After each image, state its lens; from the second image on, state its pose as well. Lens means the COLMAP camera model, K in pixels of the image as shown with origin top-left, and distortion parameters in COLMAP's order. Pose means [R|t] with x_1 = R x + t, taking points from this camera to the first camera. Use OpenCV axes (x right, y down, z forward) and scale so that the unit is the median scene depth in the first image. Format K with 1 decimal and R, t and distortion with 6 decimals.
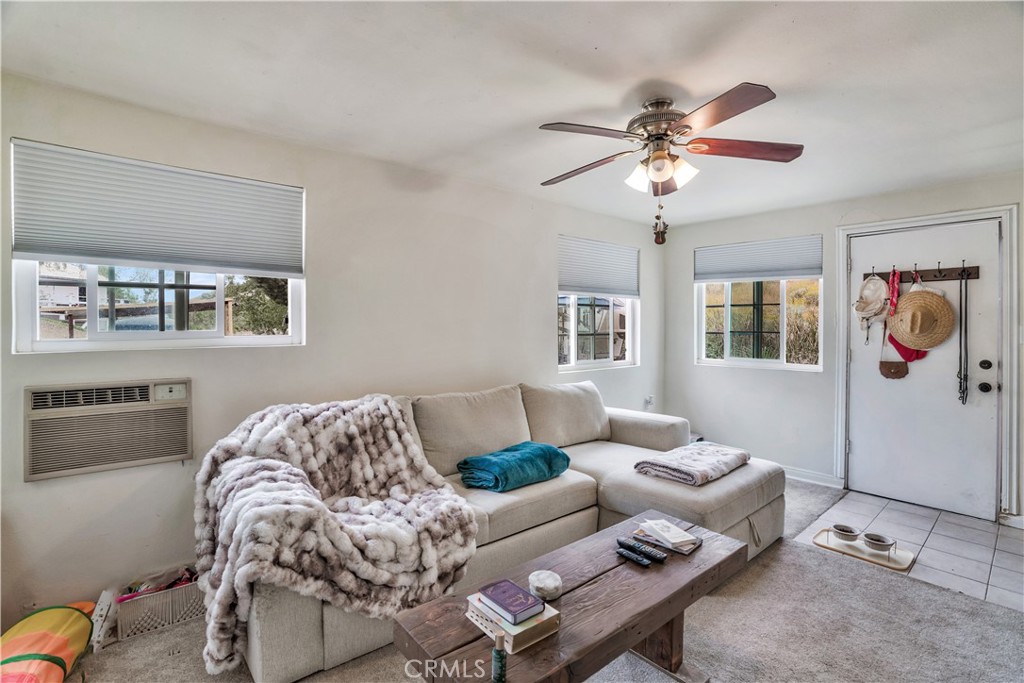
lens RADIAL K [[461.9, 0, 510.1], [0, 461.9, 336.7], [0, 0, 1]] dist [-0.002958, -0.000217]
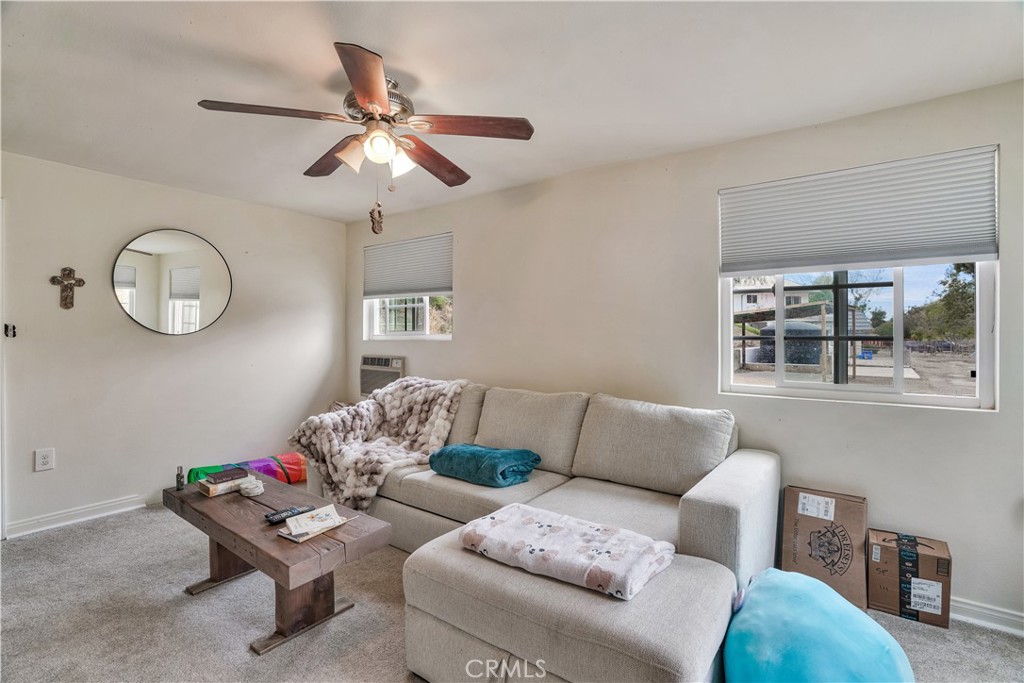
lens RADIAL K [[490.3, 0, 510.0], [0, 490.3, 336.5], [0, 0, 1]] dist [0.002470, 0.000179]
pose [[0.211026, 0.005110, -0.977467, 1.289613], [-0.010381, 0.999942, 0.002986, 0.001486], [0.977425, 0.009517, 0.211066, 1.017299]]
